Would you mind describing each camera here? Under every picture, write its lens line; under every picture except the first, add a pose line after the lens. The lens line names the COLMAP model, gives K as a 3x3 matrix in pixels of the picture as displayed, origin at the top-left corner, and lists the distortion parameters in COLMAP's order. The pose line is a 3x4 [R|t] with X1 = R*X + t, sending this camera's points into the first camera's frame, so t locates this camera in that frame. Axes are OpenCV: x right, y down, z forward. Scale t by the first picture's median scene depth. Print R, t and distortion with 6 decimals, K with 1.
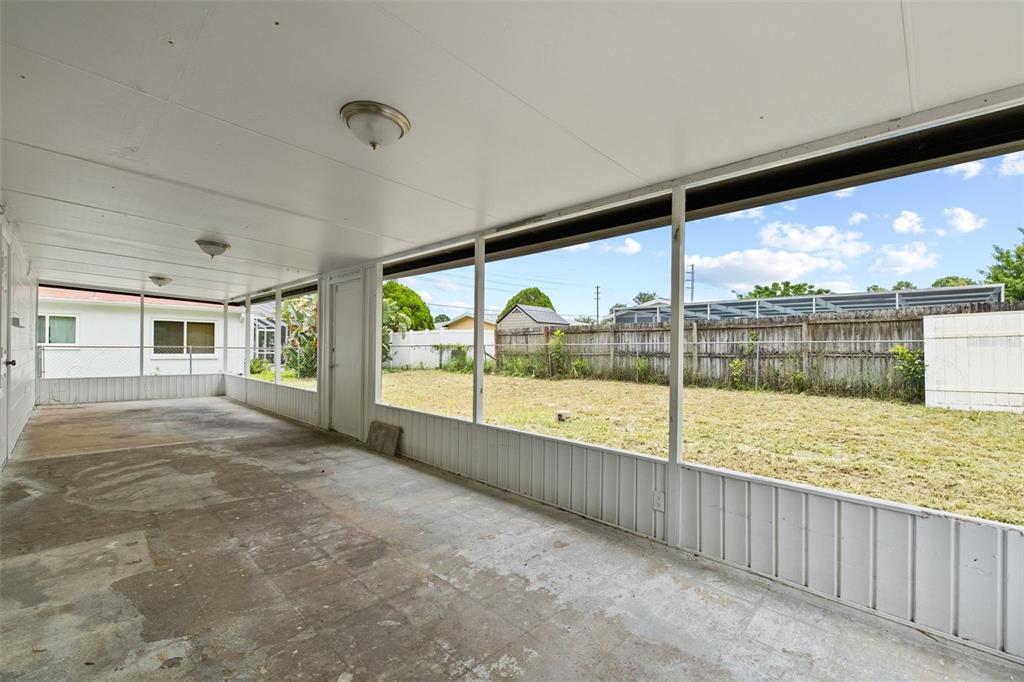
lens RADIAL K [[432.1, 0, 503.5], [0, 432.1, 346.8], [0, 0, 1]] dist [-0.001438, -0.000508]
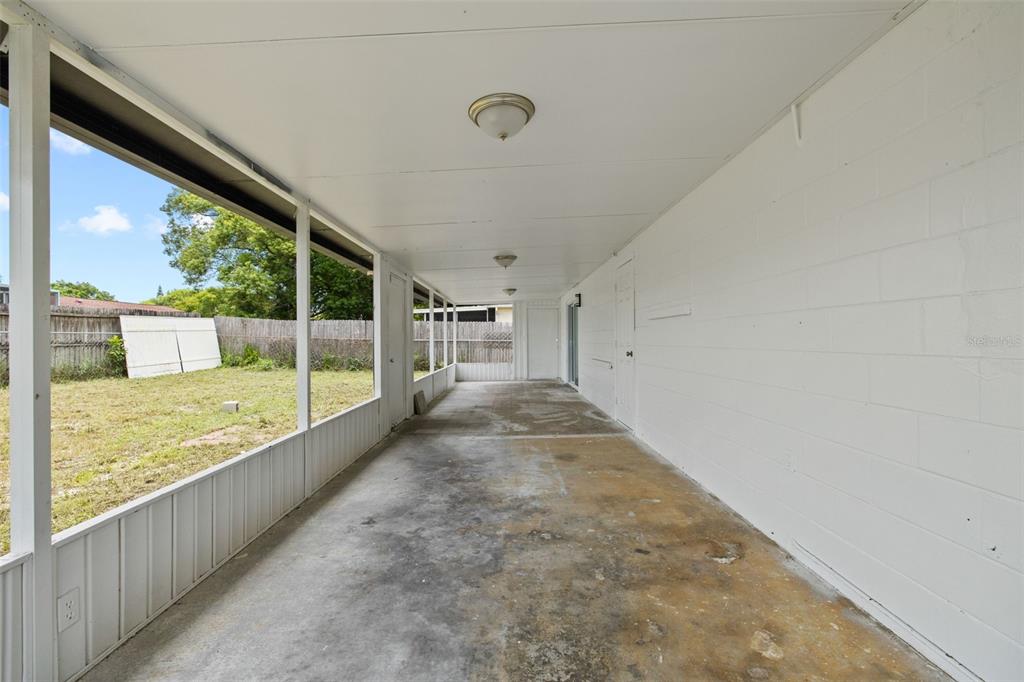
lens RADIAL K [[432.1, 0, 510.3], [0, 432.1, 339.5], [0, 0, 1]] dist [-0.001438, -0.000508]
pose [[-0.712873, -0.007788, 0.701250, -1.067670], [-0.003774, 0.999966, 0.007269, -0.009449], [-0.701283, 0.002536, -0.712878, 1.288798]]
